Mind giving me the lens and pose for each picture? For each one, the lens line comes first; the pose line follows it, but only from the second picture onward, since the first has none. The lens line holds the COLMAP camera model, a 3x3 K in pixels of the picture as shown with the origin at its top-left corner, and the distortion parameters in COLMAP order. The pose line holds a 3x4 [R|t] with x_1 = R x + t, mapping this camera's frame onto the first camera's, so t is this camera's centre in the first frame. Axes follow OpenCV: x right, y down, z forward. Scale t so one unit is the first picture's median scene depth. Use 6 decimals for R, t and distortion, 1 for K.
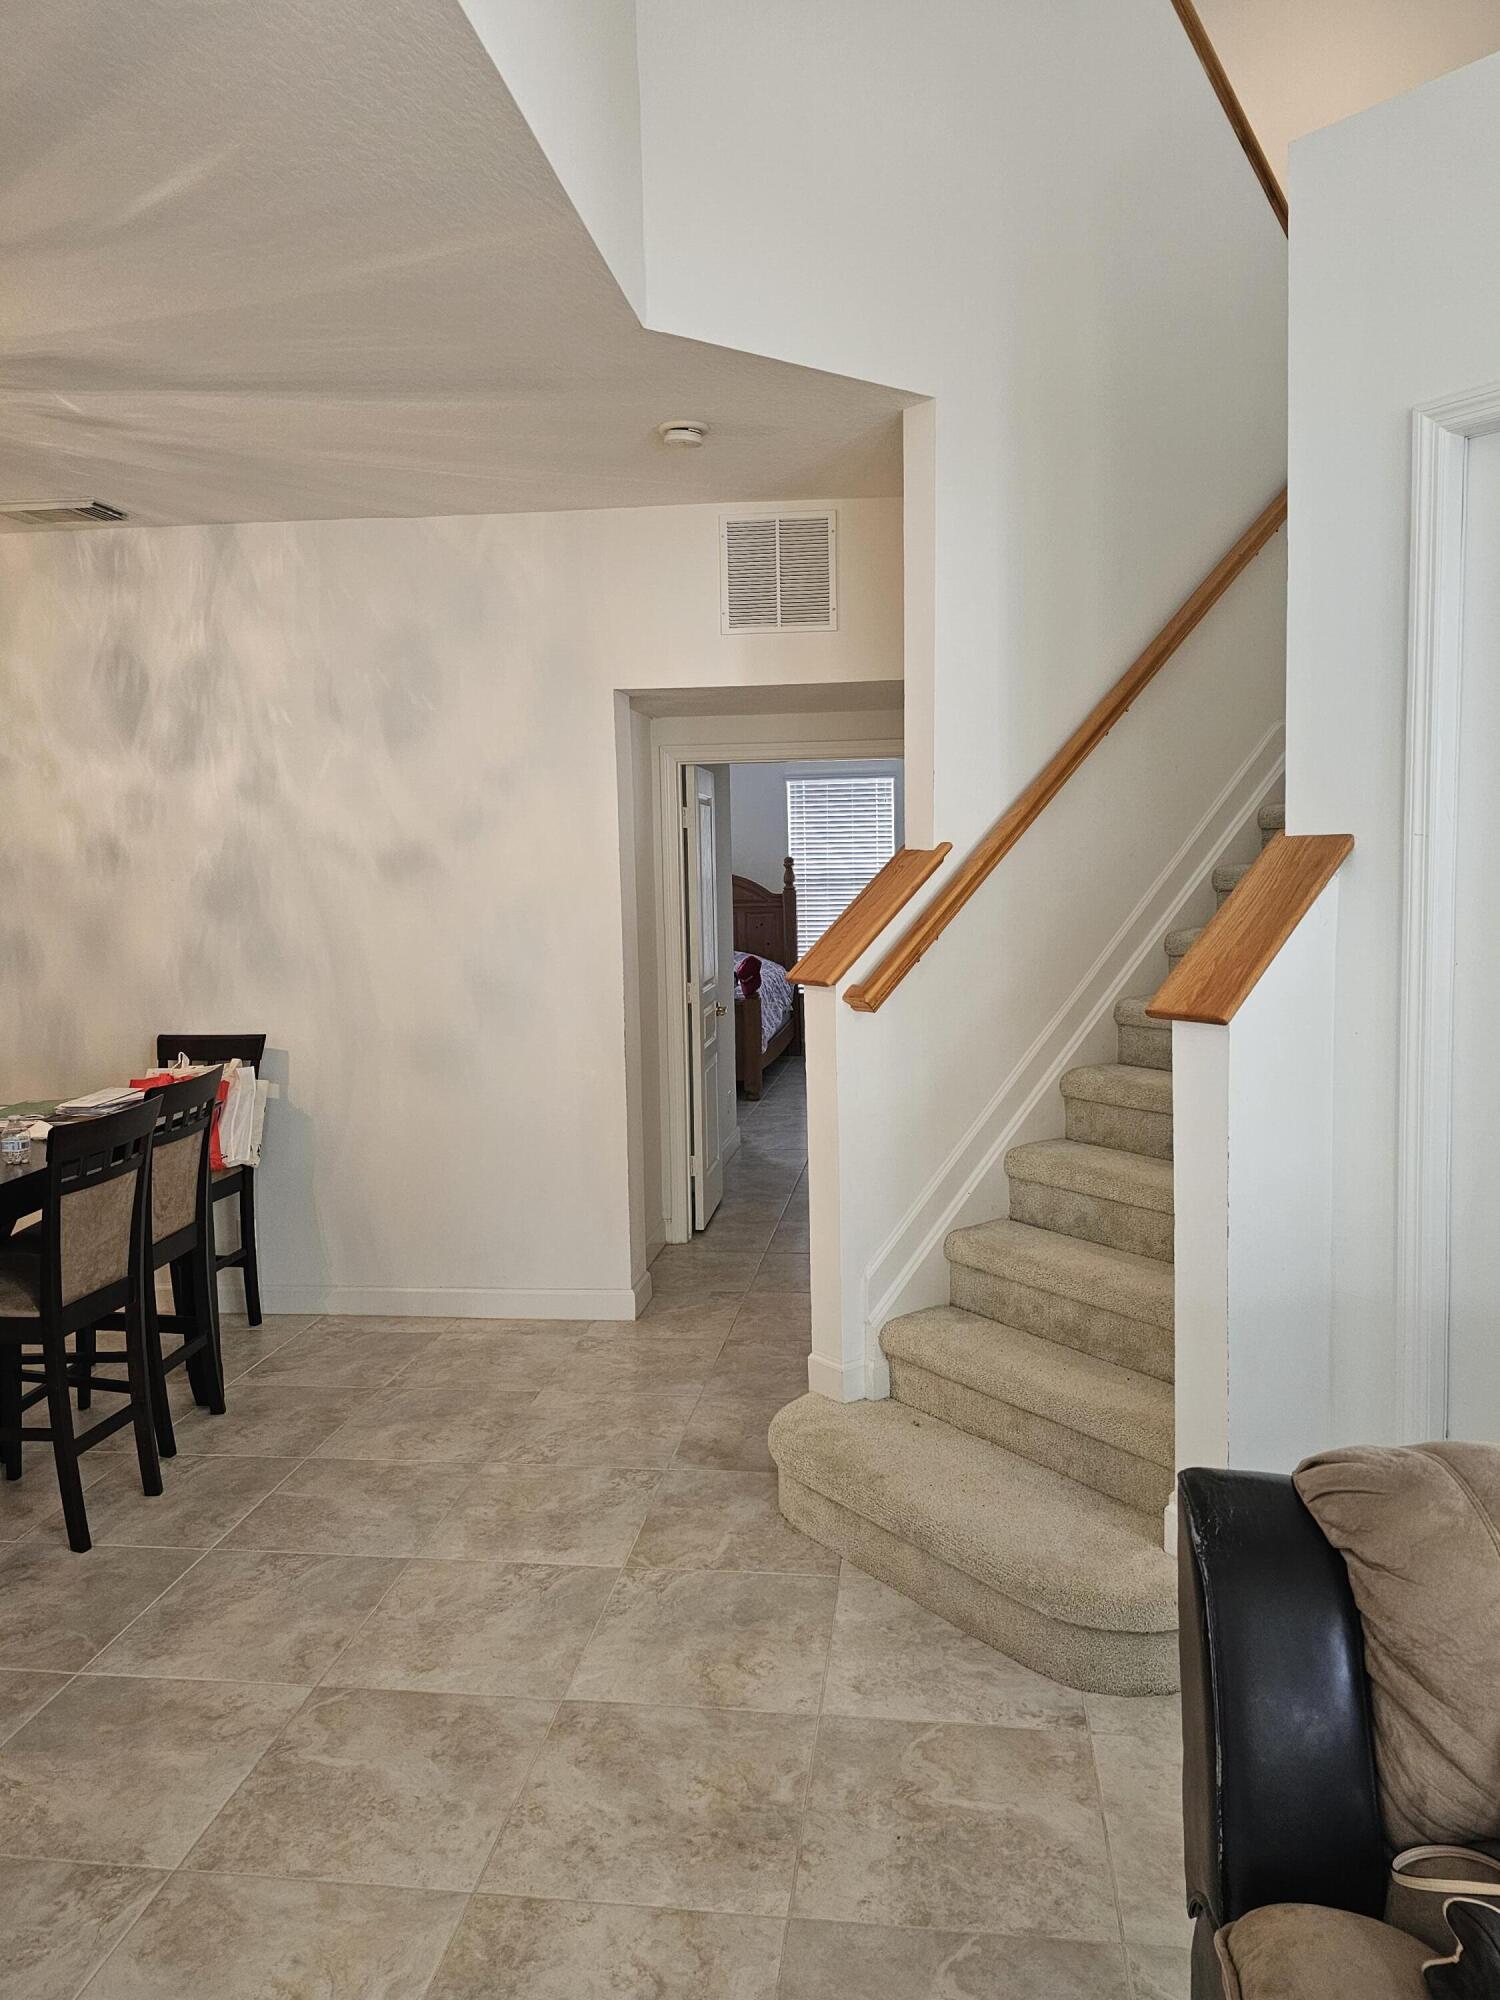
lens RADIAL K [[1372.8, 0, 759.8], [0, 1372.8, 975.5], [0, 0, 1]] dist [0.070216, -0.061591]
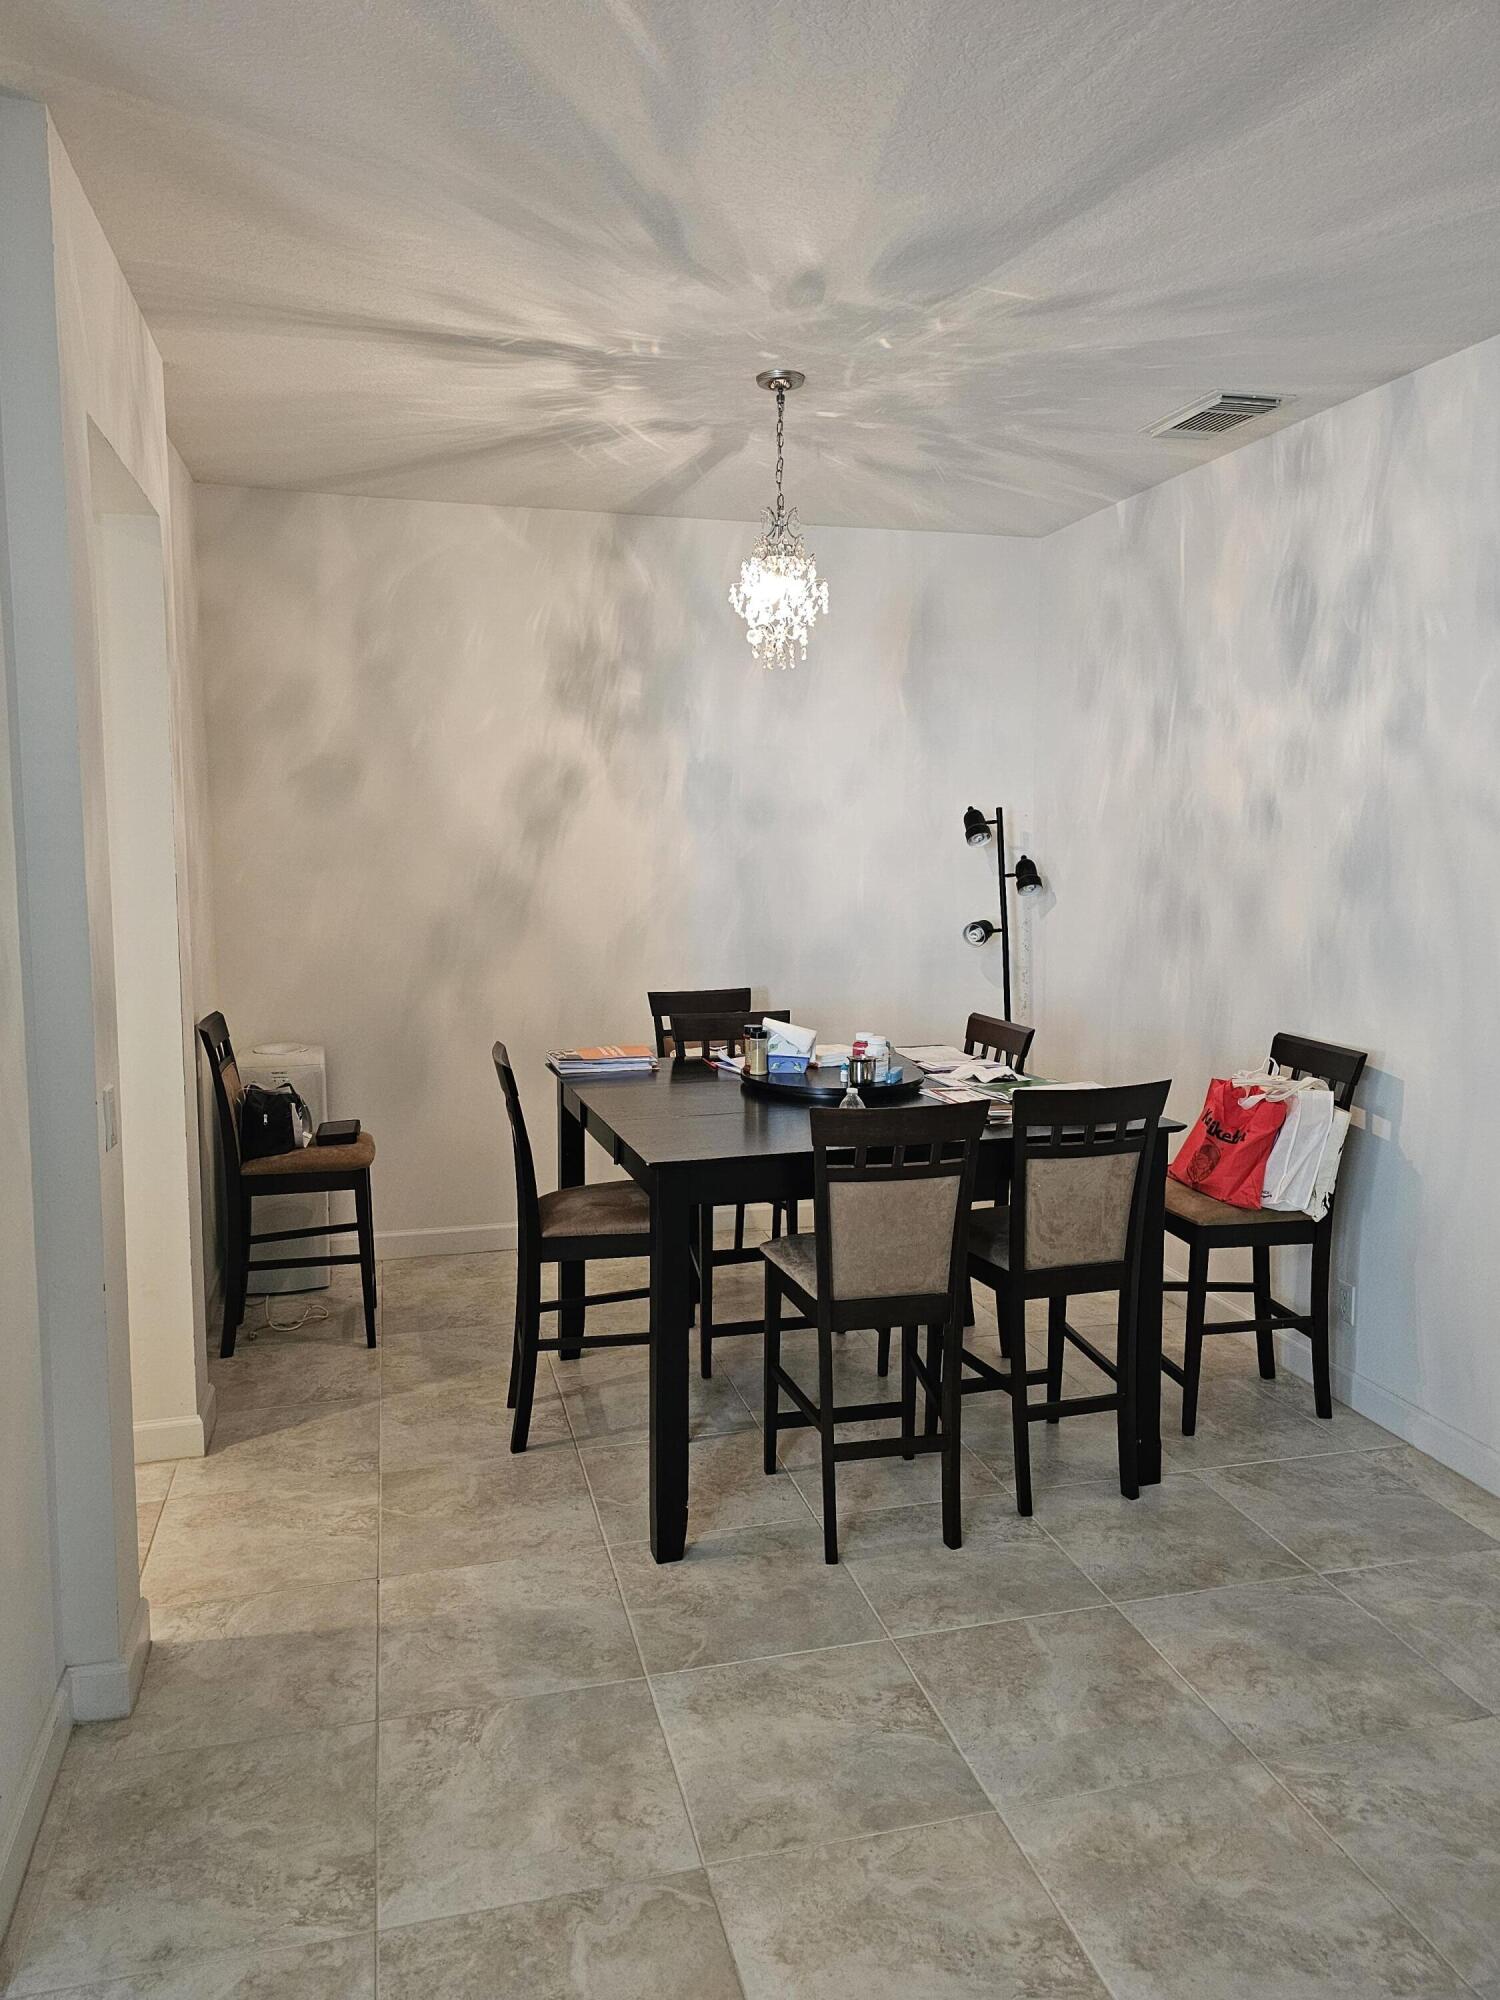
lens RADIAL K [[1372.8, 0, 759.8], [0, 1372.8, 975.5], [0, 0, 1]] dist [0.070216, -0.061591]
pose [[0.388357, 0.120740, -0.913565, 0.208554], [-0.089872, 0.991616, 0.092851, -0.041998], [0.917116, 0.046045, 0.395952, 0.397407]]
